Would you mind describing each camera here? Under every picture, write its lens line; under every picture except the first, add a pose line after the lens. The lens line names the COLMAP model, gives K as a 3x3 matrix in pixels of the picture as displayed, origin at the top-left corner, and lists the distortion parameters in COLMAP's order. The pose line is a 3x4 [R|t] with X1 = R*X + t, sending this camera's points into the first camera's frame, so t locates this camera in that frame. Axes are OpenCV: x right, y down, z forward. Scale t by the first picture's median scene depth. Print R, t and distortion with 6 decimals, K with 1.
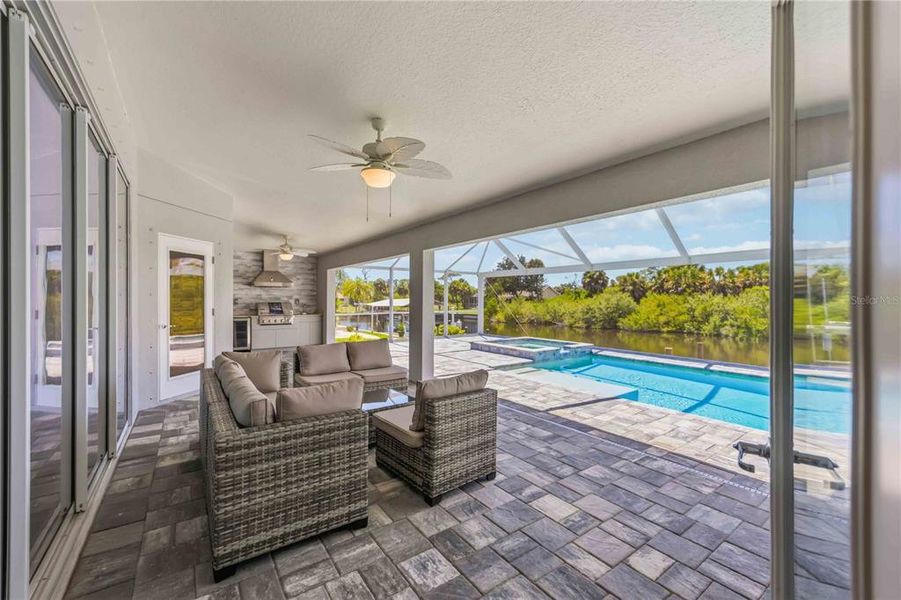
lens RADIAL K [[366.0, 0, 448.4], [0, 366.0, 303.1], [0, 0, 1]] dist [0.008602, -0.000471]
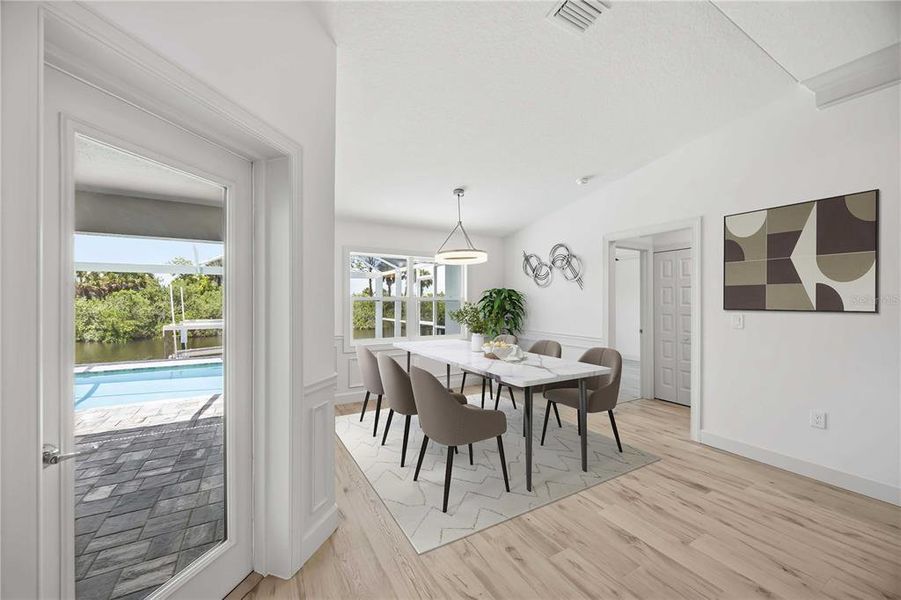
lens RADIAL K [[343.9, 0, 450.1], [0, 343.9, 301.3], [0, 0, 1]] dist [0.001699, -0.001487]
pose [[0.107698, 0.000114, 0.994184, -0.035383], [0.010561, 0.999943, -0.001259, -0.002402], [-0.994128, 0.010635, 0.107691, -0.028902]]
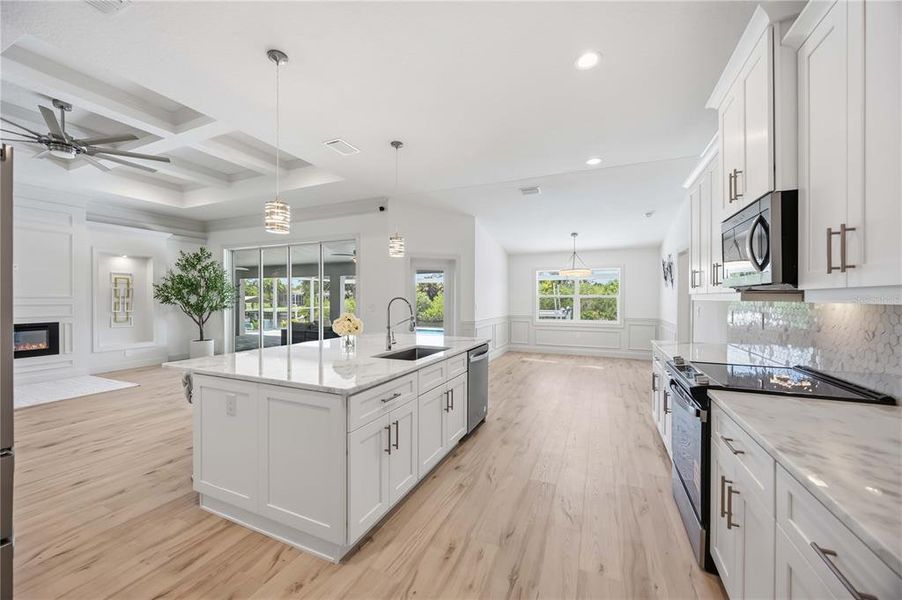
lens RADIAL K [[351.6, 0, 445.0], [0, 351.6, 299.9], [0, 0, 1]] dist [-0.000639, -0.000223]
pose [[0.869584, -0.004294, 0.493766, -0.084633], [0.004899, 0.999988, 0.000069, -0.001510], [-0.493761, 0.002359, 0.869595, -0.154139]]
